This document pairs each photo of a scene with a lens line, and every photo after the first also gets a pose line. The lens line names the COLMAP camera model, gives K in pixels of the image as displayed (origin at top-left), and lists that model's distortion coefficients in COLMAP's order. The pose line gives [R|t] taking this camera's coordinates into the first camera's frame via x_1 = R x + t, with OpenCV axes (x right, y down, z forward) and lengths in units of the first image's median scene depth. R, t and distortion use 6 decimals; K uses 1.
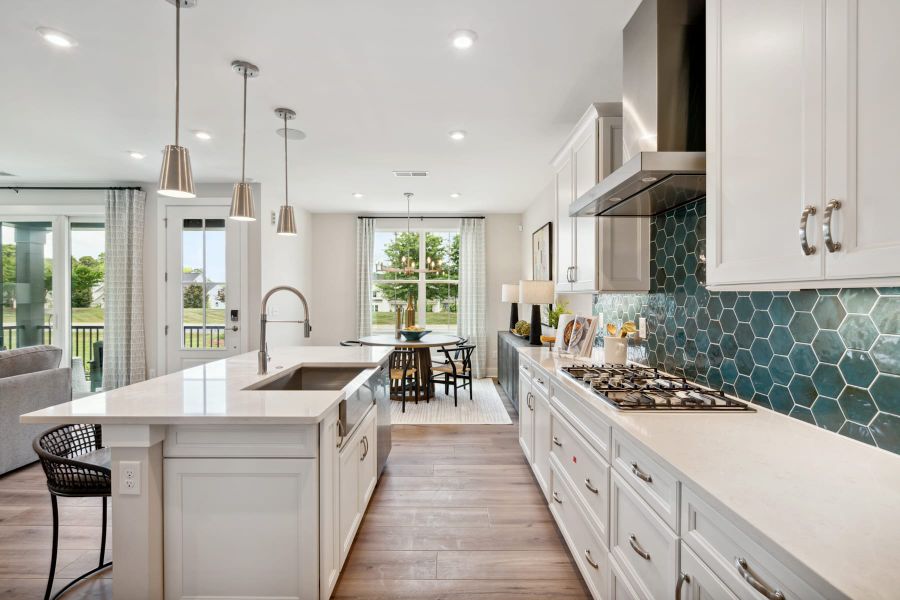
lens RADIAL K [[403.7, 0, 444.9], [0, 403.7, 299.6], [0, 0, 1]] dist [-0.004800, 0.001069]
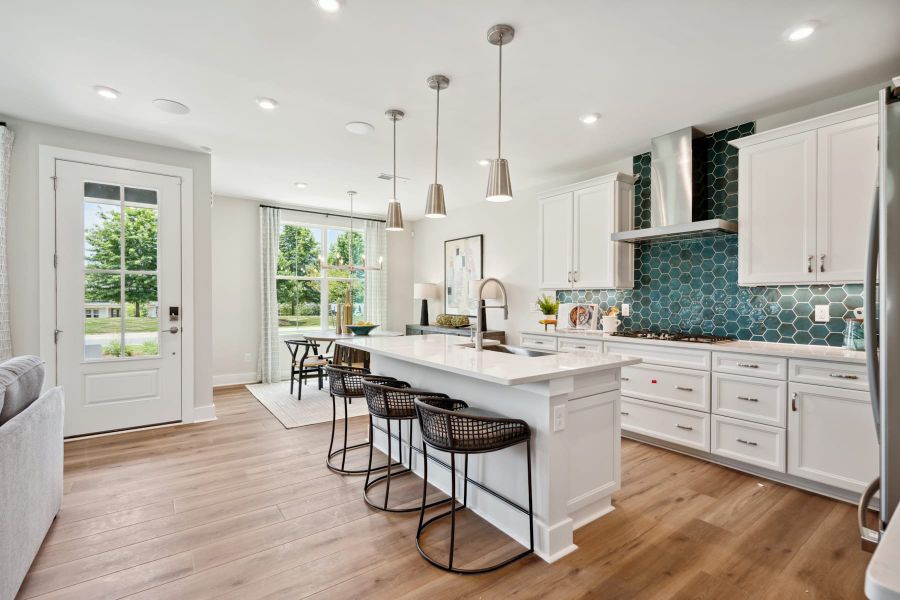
lens RADIAL K [[403.7, 0, 441.6], [0, 403.7, 301.7], [0, 0, 1]] dist [-0.004800, 0.001069]
pose [[0.815842, -0.002812, 0.578268, -0.549269], [0.003369, 0.999994, 0.000110, 0.016671], [-0.578266, 0.001859, 0.815847, 0.039609]]
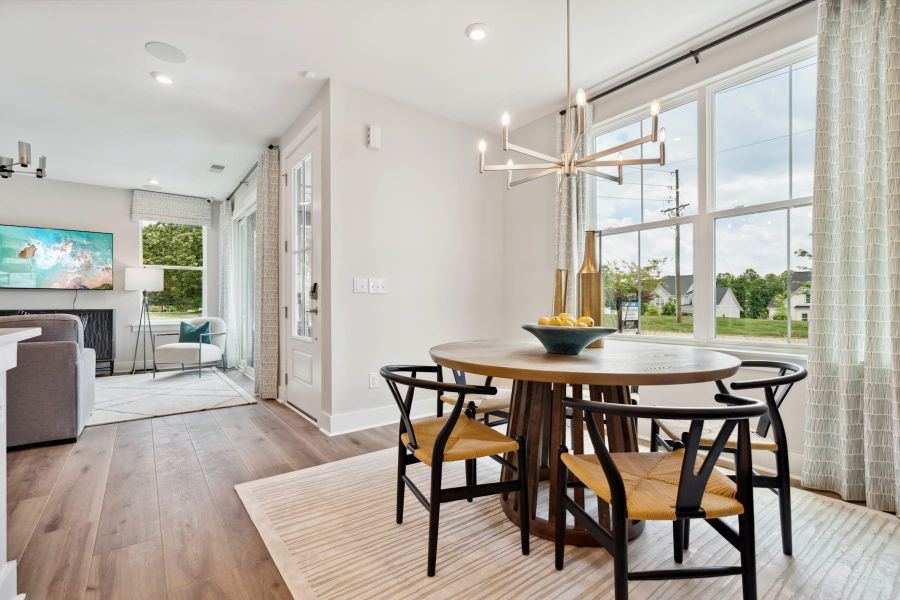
lens RADIAL K [[403.7, 0, 451.7], [0, 403.7, 301.6], [0, 0, 1]] dist [-0.004800, 0.001069]
pose [[0.607196, -0.010515, -0.794483, 0.150820], [-0.000358, 0.999909, -0.013507, 0.065345], [0.794552, 0.008486, 0.607137, 0.777512]]
